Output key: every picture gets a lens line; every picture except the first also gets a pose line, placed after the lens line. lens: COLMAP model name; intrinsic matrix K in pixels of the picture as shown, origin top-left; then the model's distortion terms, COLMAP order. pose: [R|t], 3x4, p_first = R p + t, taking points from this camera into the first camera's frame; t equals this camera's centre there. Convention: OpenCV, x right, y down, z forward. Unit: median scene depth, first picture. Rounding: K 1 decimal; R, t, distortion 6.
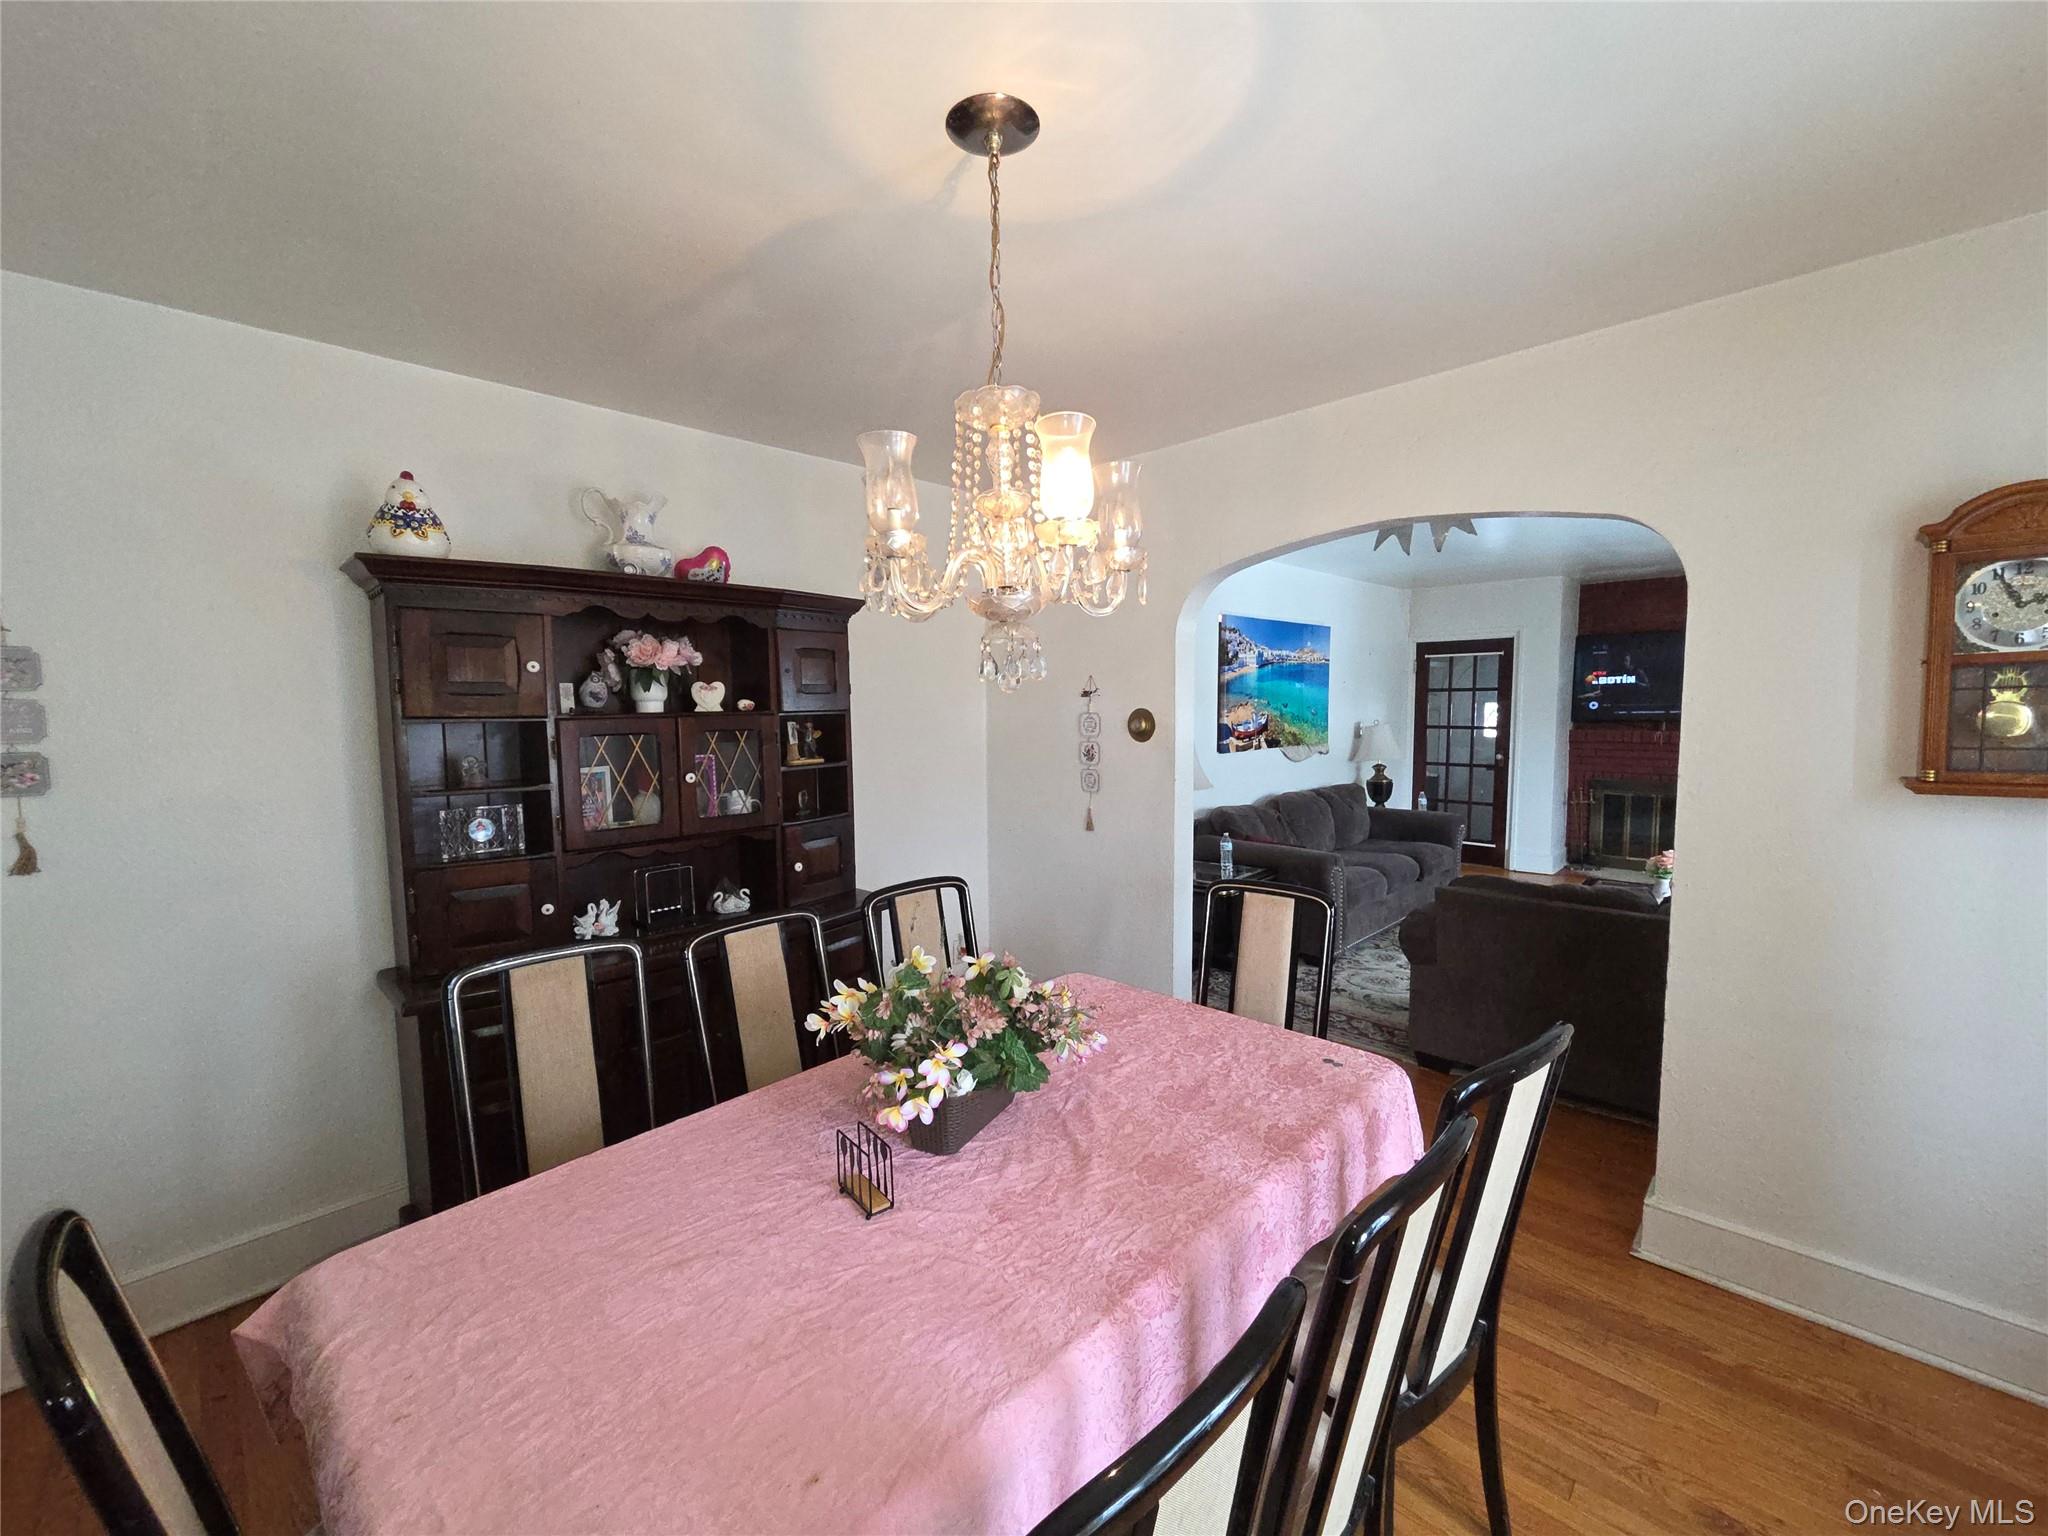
lens RADIAL K [[835.5, 0, 1014.8], [0, 835.5, 776.2], [0, 0, 1]] dist [0.000297, -0.001705]
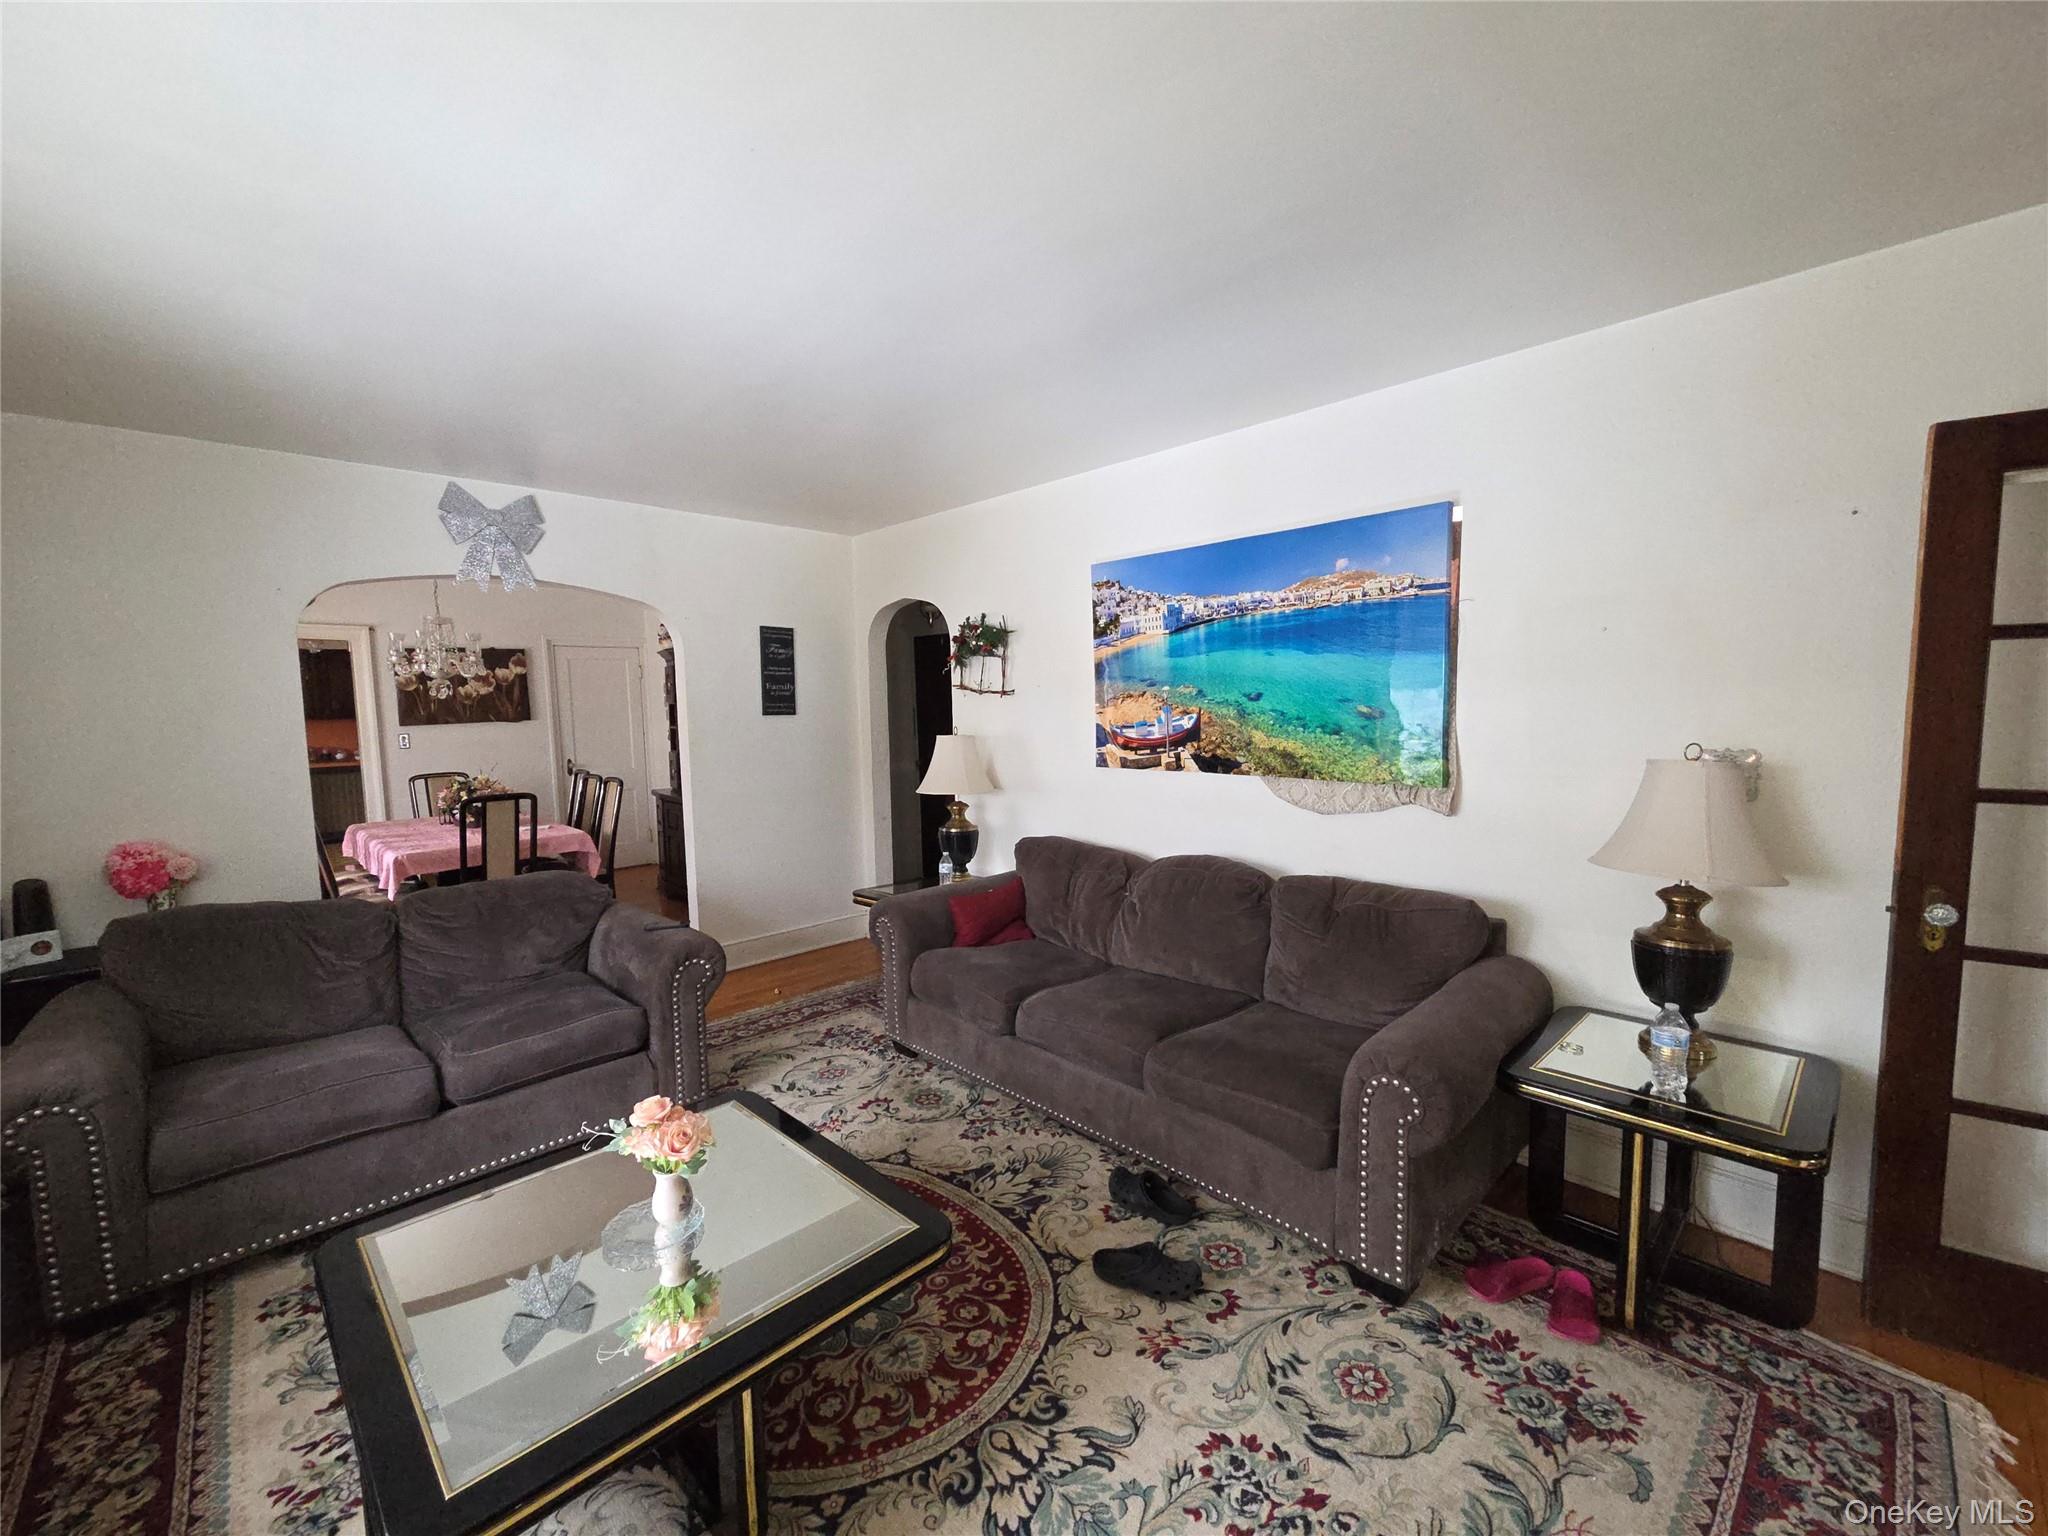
lens RADIAL K [[835.5, 0, 1024.4], [0, 835.5, 771.1], [0, 0, 1]] dist [0.000297, -0.001705]
pose [[-0.022405, 0.097781, -0.994956, 0.898198], [-0.073299, 0.992366, 0.099177, -0.083805], [0.997058, 0.075152, -0.015067, 0.911833]]
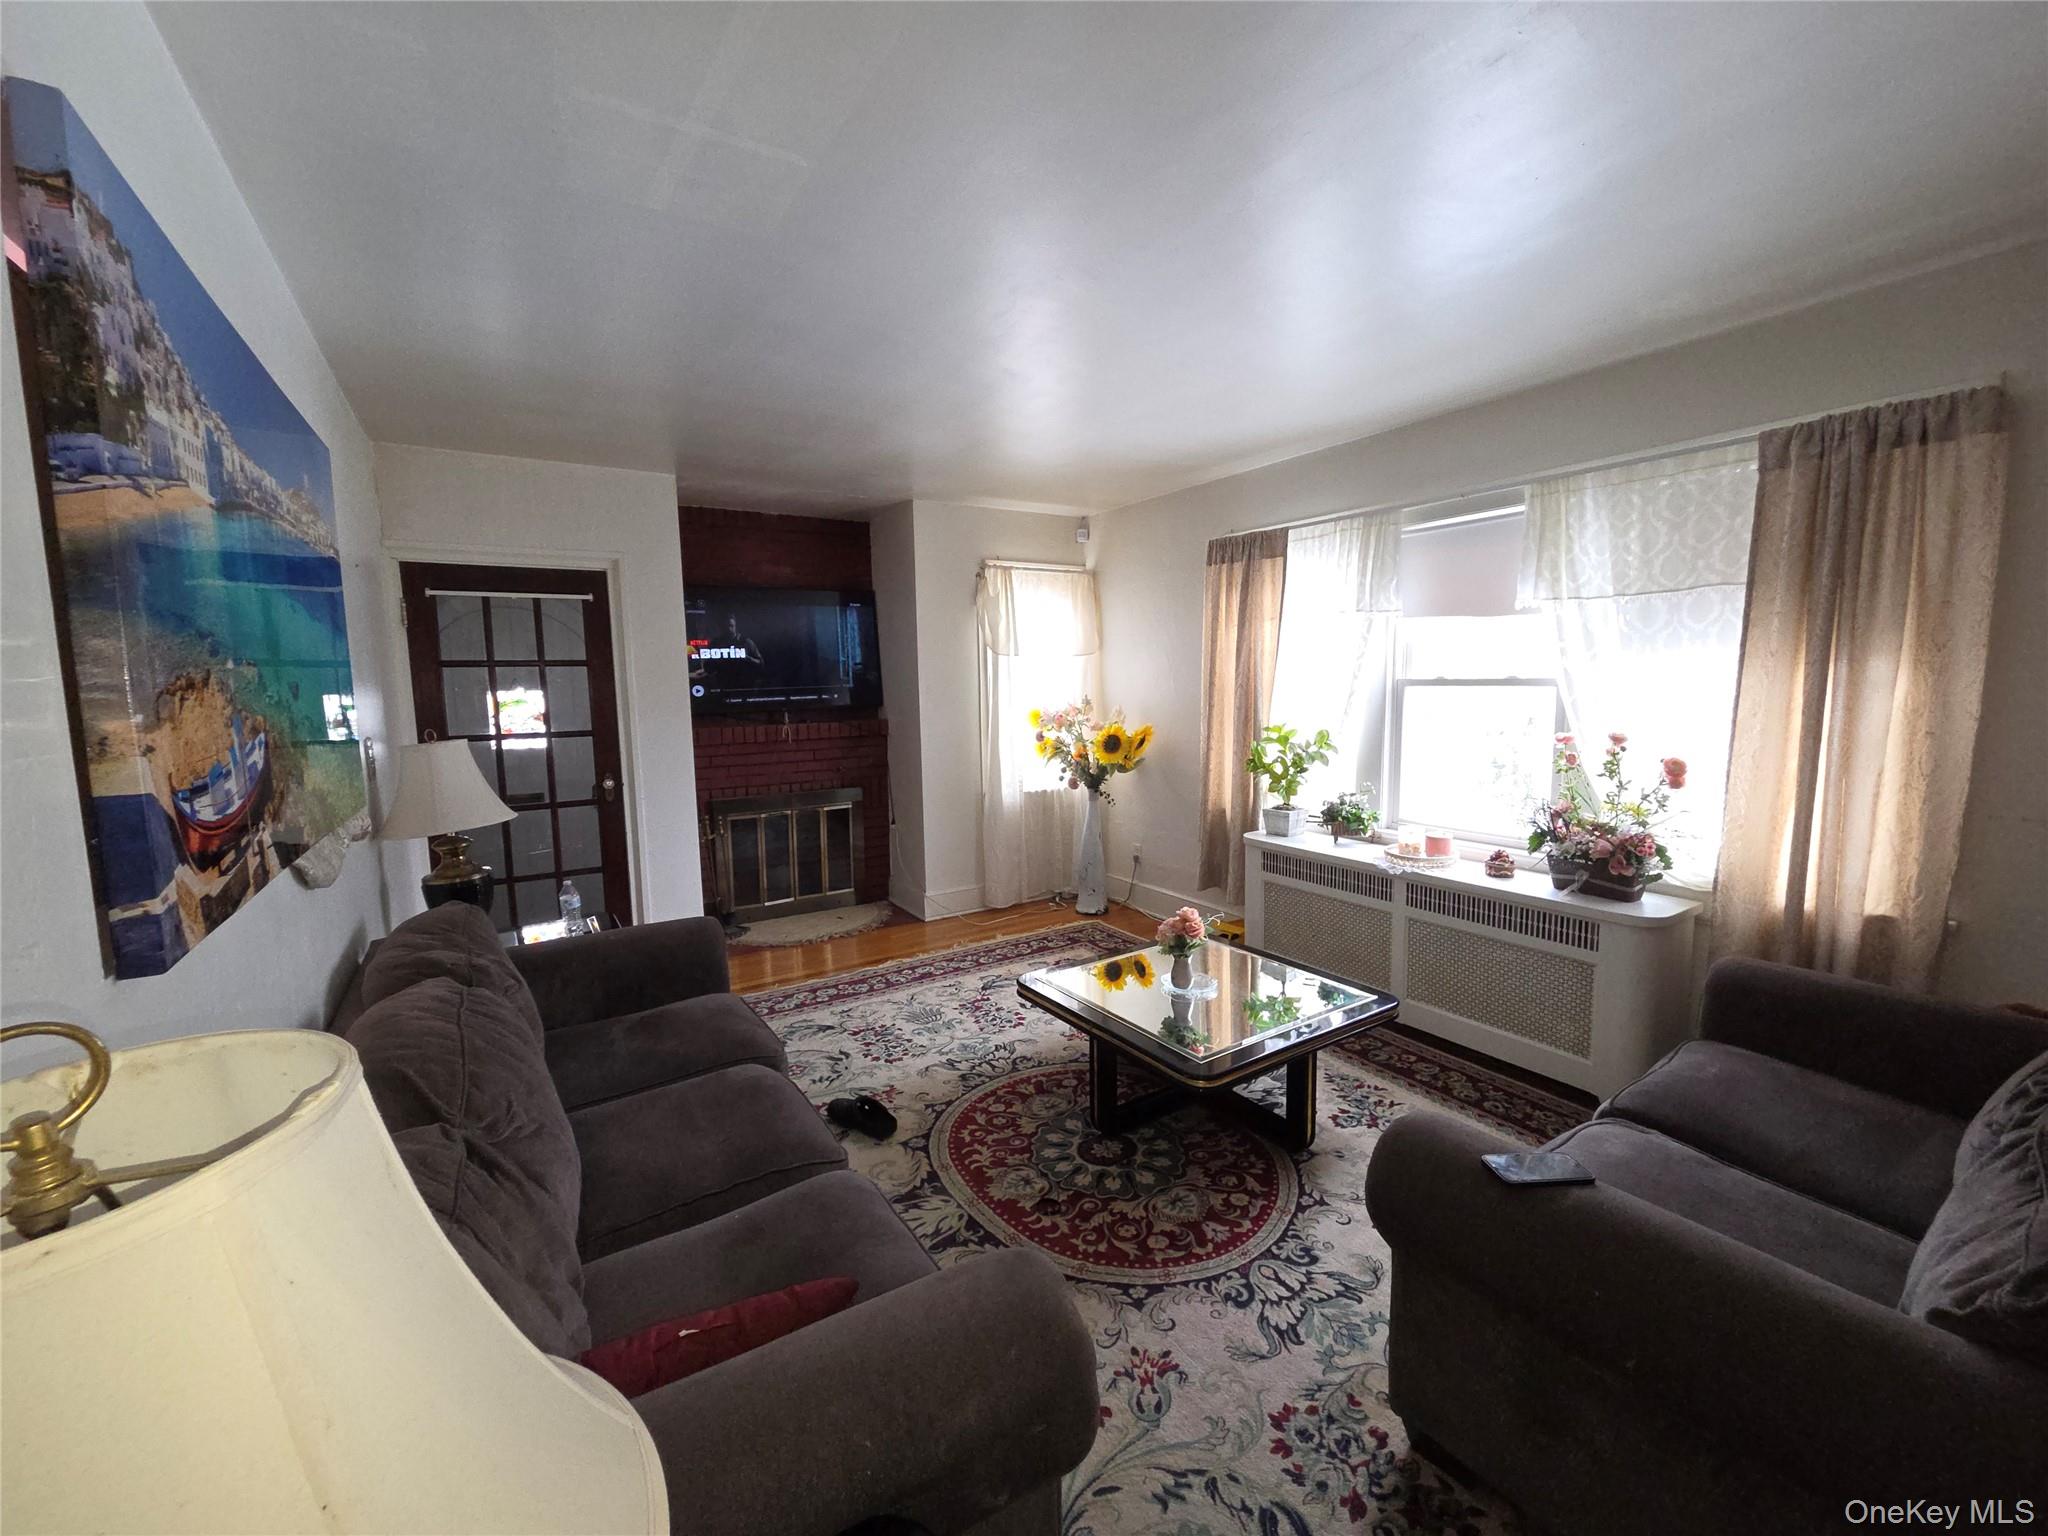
lens RADIAL K [[835.5, 0, 1027.0], [0, 835.5, 774.1], [0, 0, 1]] dist [0.000297, -0.001705]
pose [[0.219503, -0.105167, 0.969927, 0.124584], [0.104713, 0.990970, 0.083751, -0.059850], [-0.969976, 0.083180, 0.228533, 0.757305]]
